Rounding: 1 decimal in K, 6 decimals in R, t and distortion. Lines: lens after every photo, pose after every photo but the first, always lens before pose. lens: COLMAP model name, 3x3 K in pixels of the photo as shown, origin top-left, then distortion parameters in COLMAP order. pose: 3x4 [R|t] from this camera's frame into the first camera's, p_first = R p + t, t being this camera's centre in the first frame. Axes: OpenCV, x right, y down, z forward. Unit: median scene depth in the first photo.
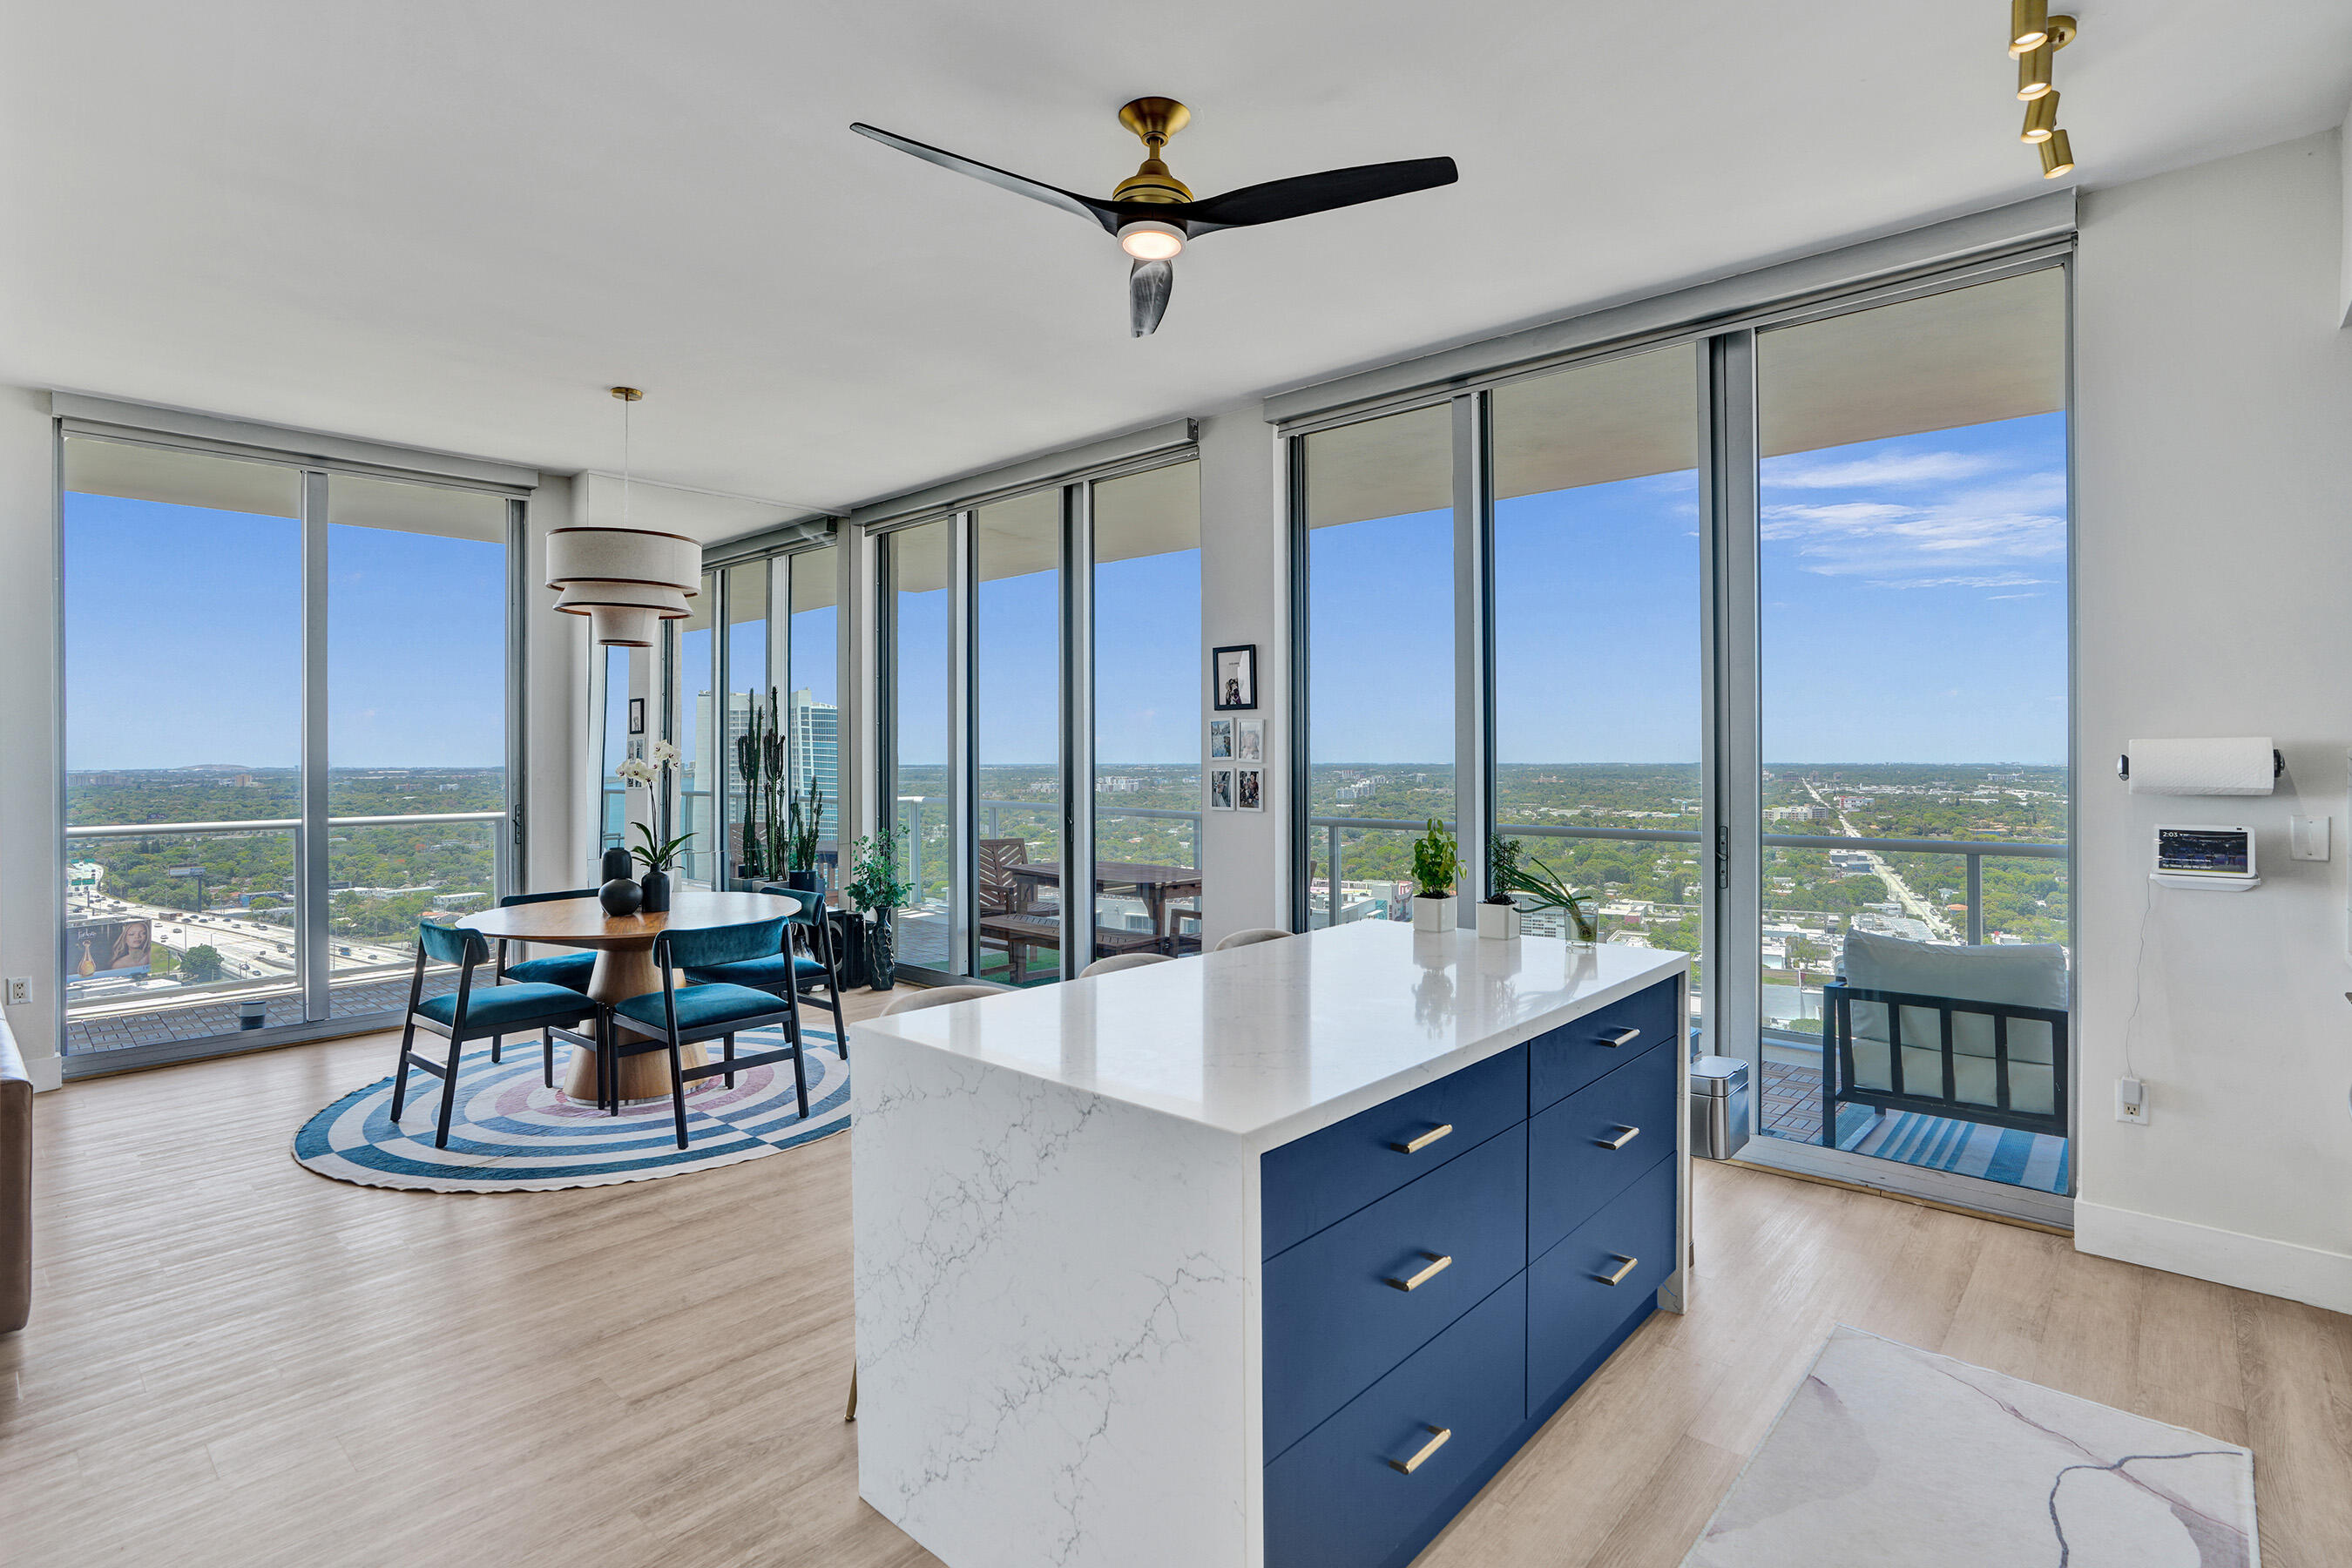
lens RADIAL K [[1096.3, 0, 1255.1], [0, 1096.3, 783.4], [0, 0, 1]] dist [-0.016070, -0.000388]
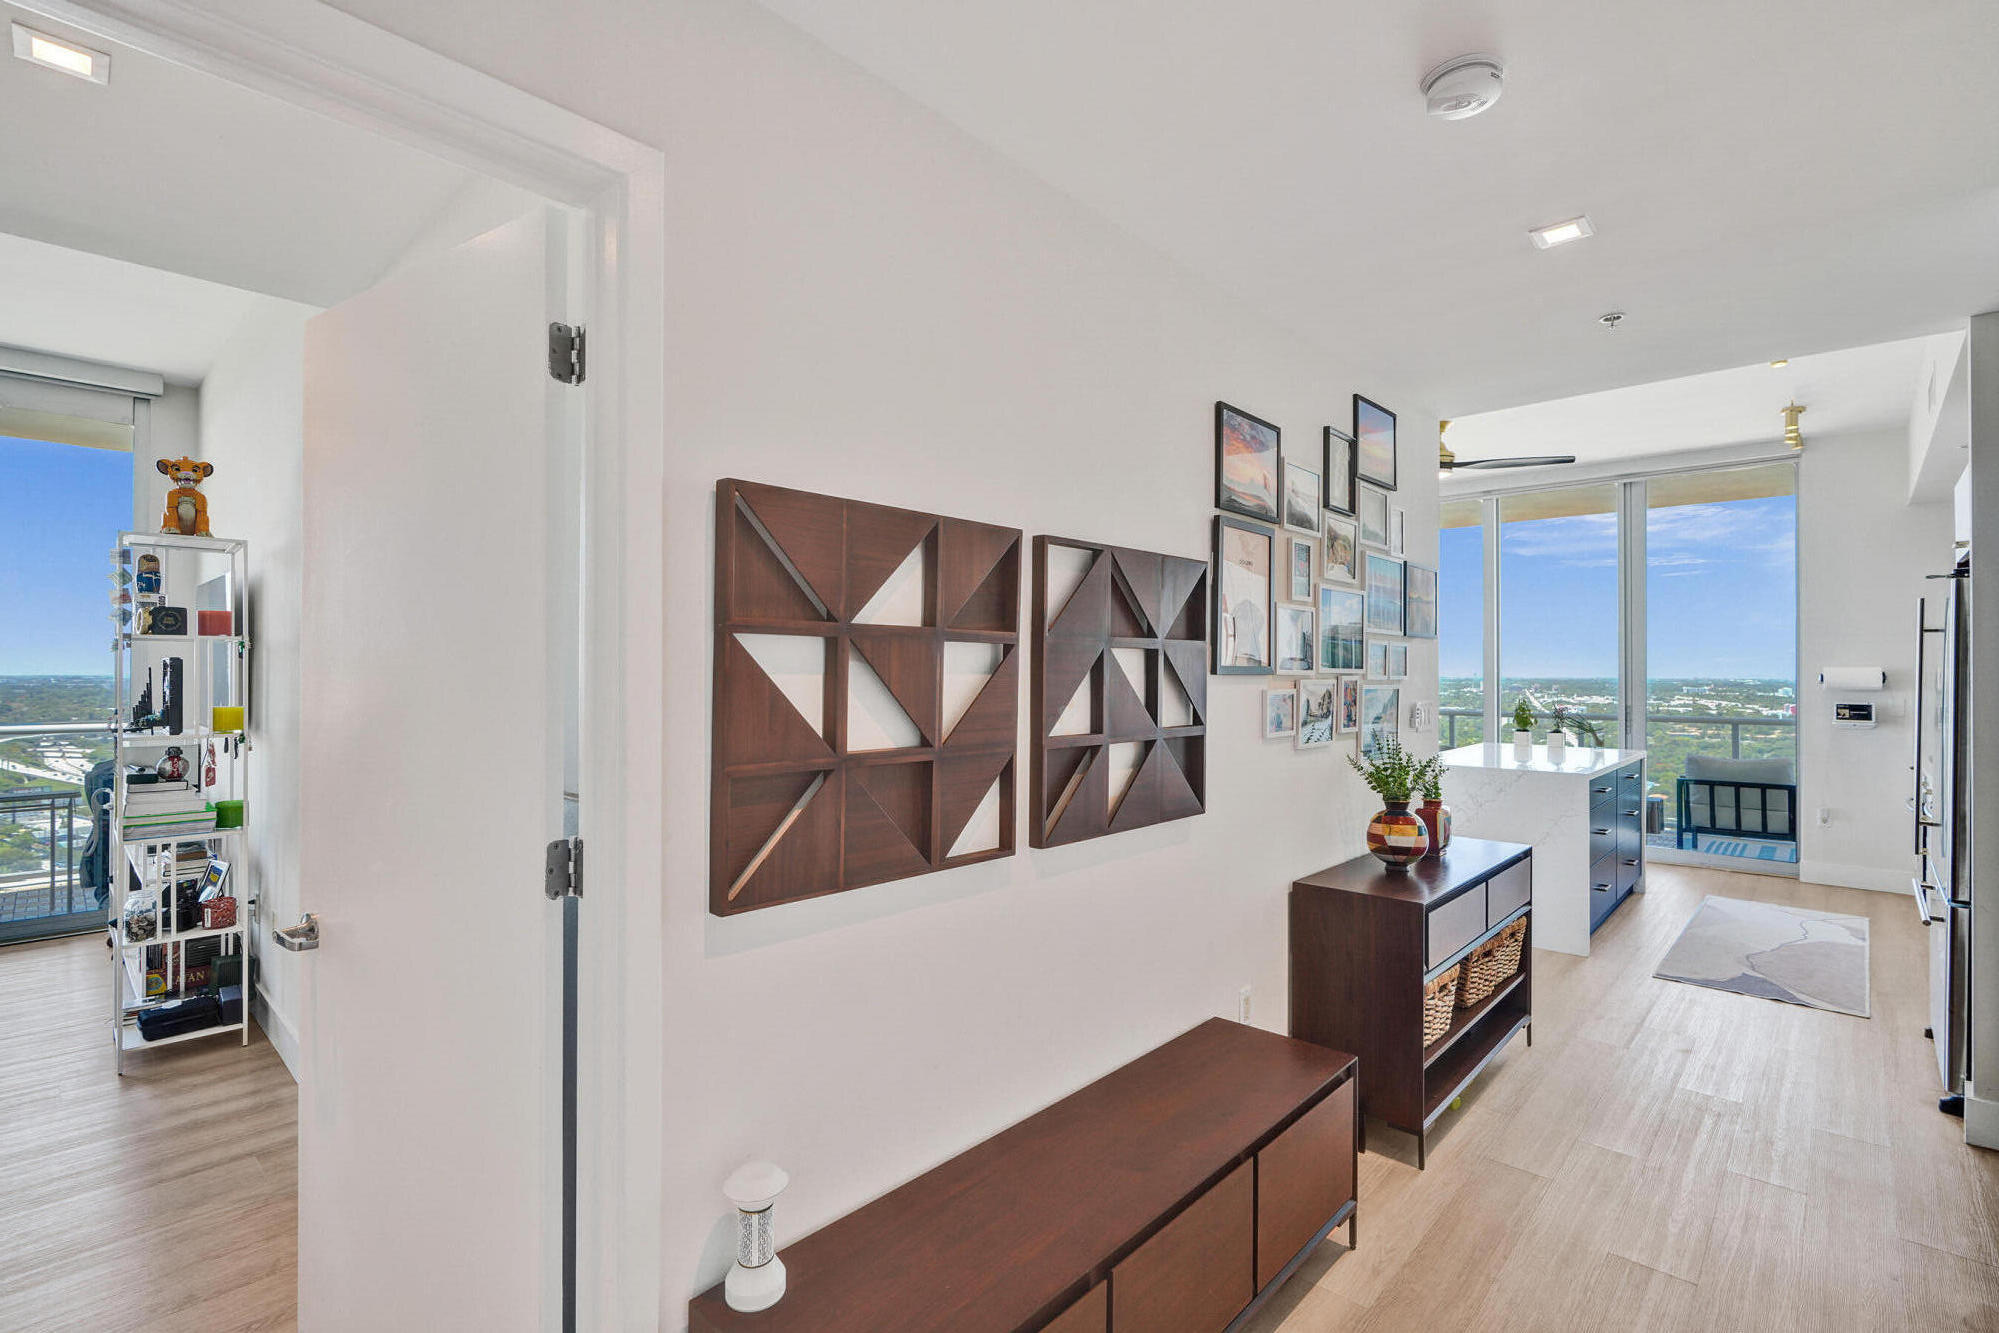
lens RADIAL K [[931.8, 0, 995.7], [0, 931.8, 678.1], [0, 0, 1]] dist [-0.016070, -0.000388]
pose [[0.998970, 0.007584, -0.044737, -0.762809], [-0.008157, 0.999887, -0.012632, 0.019178], [0.044636, 0.012984, 0.998919, -0.912078]]
